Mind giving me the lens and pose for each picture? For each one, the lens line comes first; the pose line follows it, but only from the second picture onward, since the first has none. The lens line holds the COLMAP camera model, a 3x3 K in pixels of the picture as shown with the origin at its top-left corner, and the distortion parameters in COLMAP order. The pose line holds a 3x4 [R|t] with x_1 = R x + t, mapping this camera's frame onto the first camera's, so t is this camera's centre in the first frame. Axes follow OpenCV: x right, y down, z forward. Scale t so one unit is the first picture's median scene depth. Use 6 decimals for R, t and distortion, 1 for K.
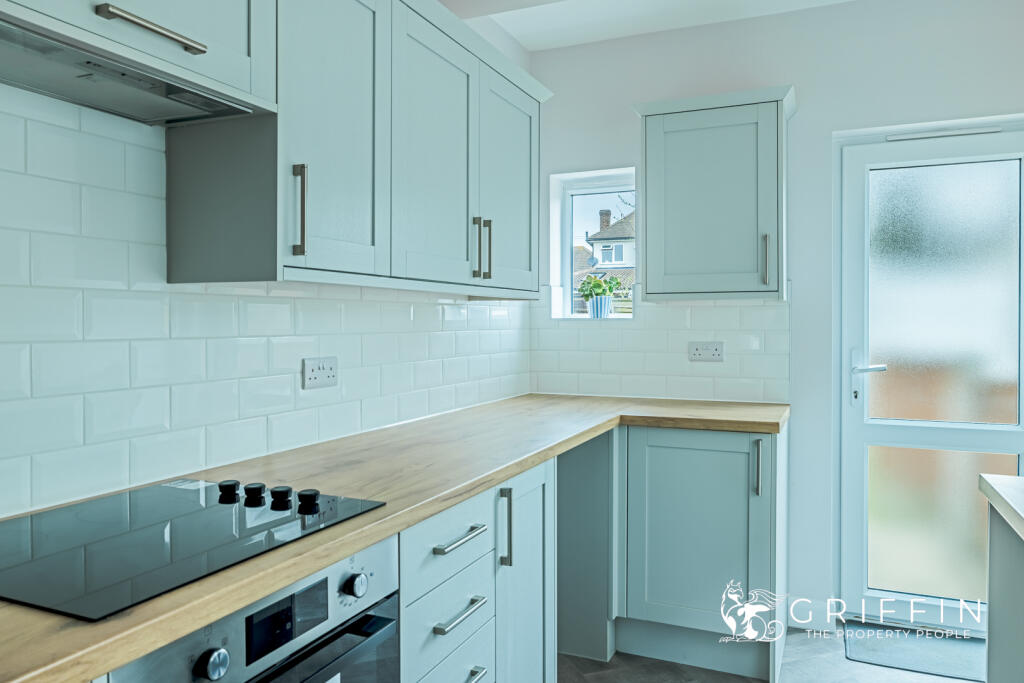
lens RADIAL K [[716.9, 0, 518.9], [0, 716.9, 328.1], [0, 0, 1]] dist [-0.004418, 0.010807]
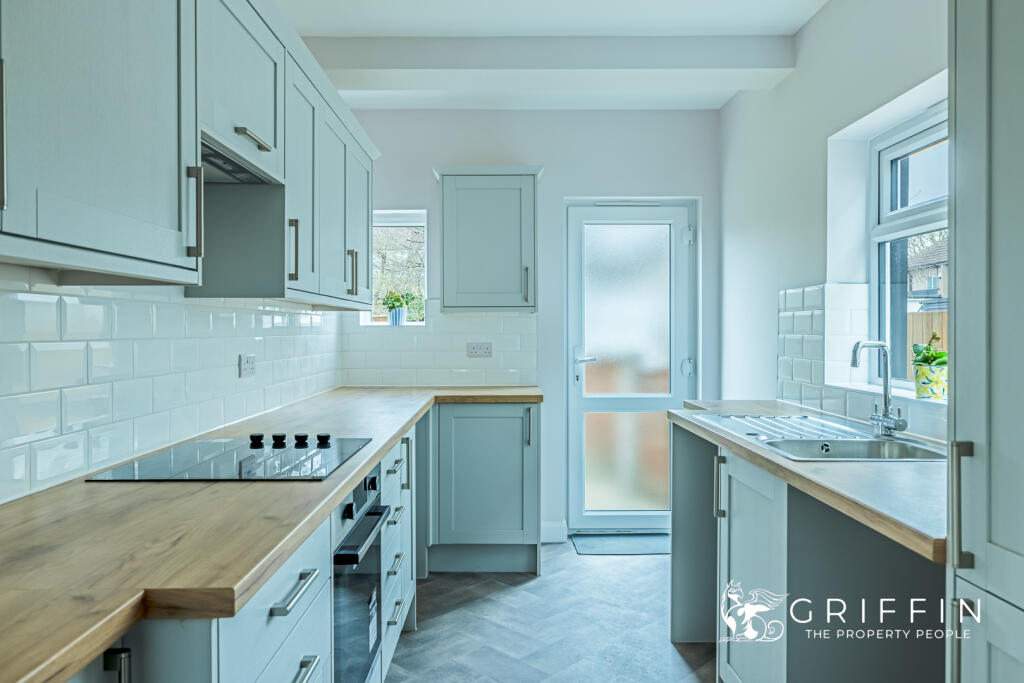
lens RADIAL K [[716.9, 0, 511.7], [0, 716.9, 336.9], [0, 0, 1]] dist [-0.004418, 0.010807]
pose [[0.908314, -0.004342, 0.418266, -0.287086], [0.004825, 0.999988, -0.000098, 0.009547], [-0.418261, 0.002108, 0.908324, -0.294096]]
